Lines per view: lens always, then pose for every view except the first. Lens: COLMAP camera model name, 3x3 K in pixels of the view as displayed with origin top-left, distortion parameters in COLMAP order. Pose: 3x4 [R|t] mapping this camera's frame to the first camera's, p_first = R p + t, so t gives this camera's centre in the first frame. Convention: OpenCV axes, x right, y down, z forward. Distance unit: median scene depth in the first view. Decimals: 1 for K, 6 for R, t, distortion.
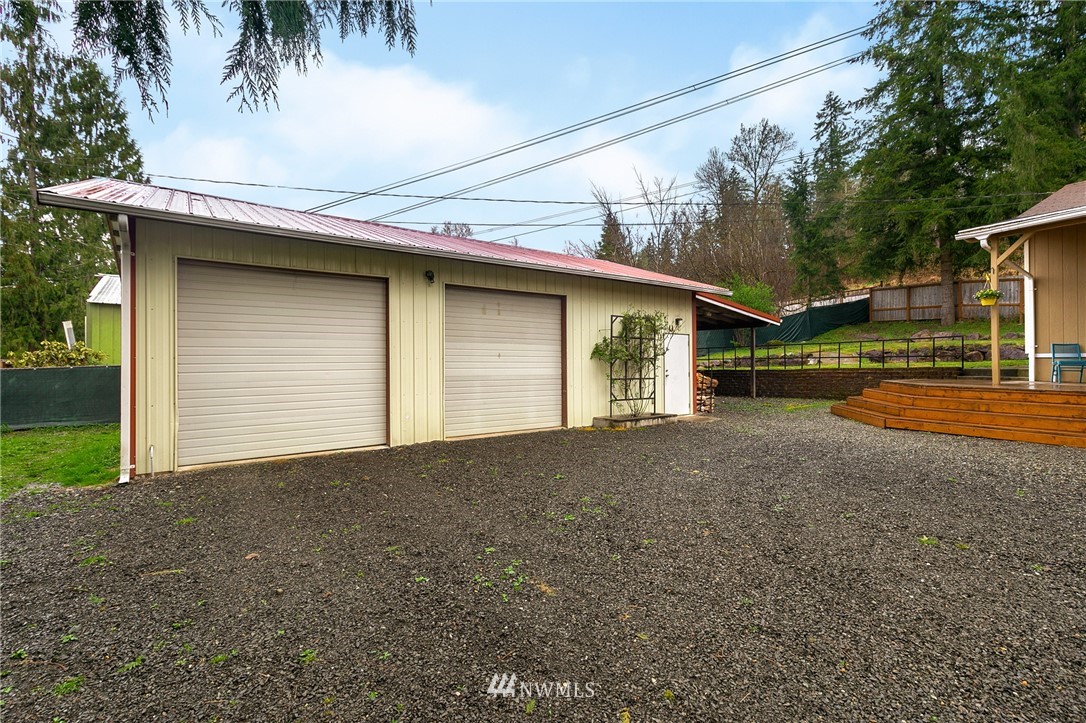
lens RADIAL K [[499.3, 0, 542.4], [0, 499.3, 358.1], [0, 0, 1]] dist [0.003801, -0.000814]
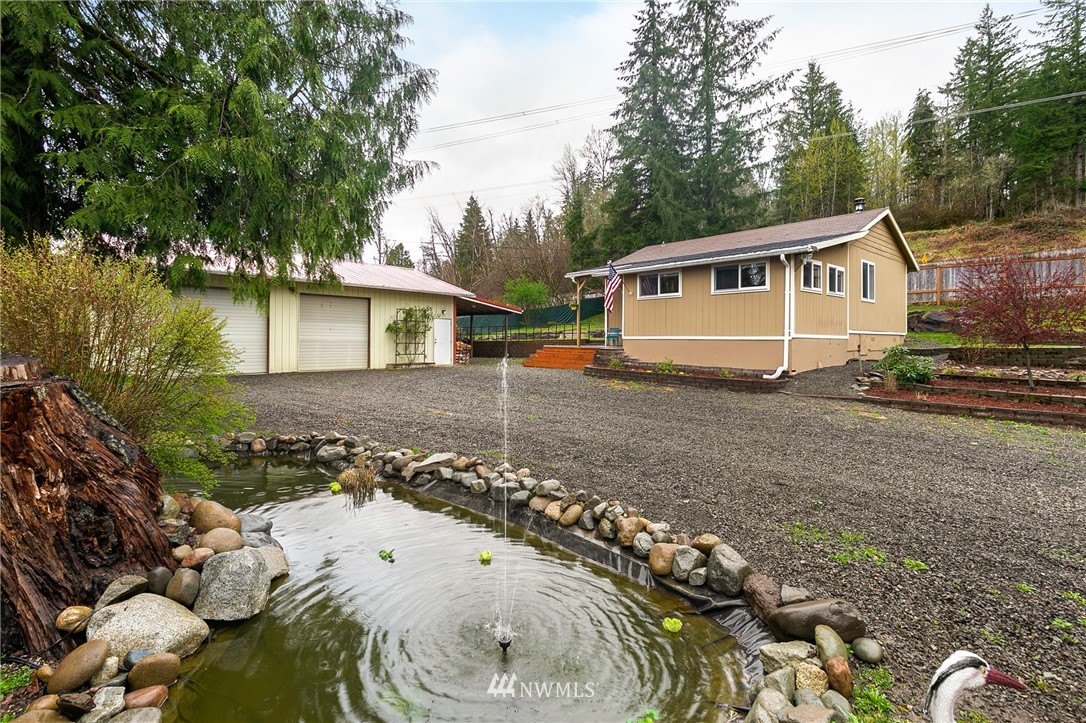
lens RADIAL K [[499.3, 0, 535.1], [0, 499.3, 334.4], [0, 0, 1]] dist [0.003801, -0.000814]
pose [[0.969806, 0.012166, 0.243572, 0.176647], [-0.012132, 0.999925, -0.001641, 0.006194], [-0.243574, -0.001363, 0.969881, -0.884105]]
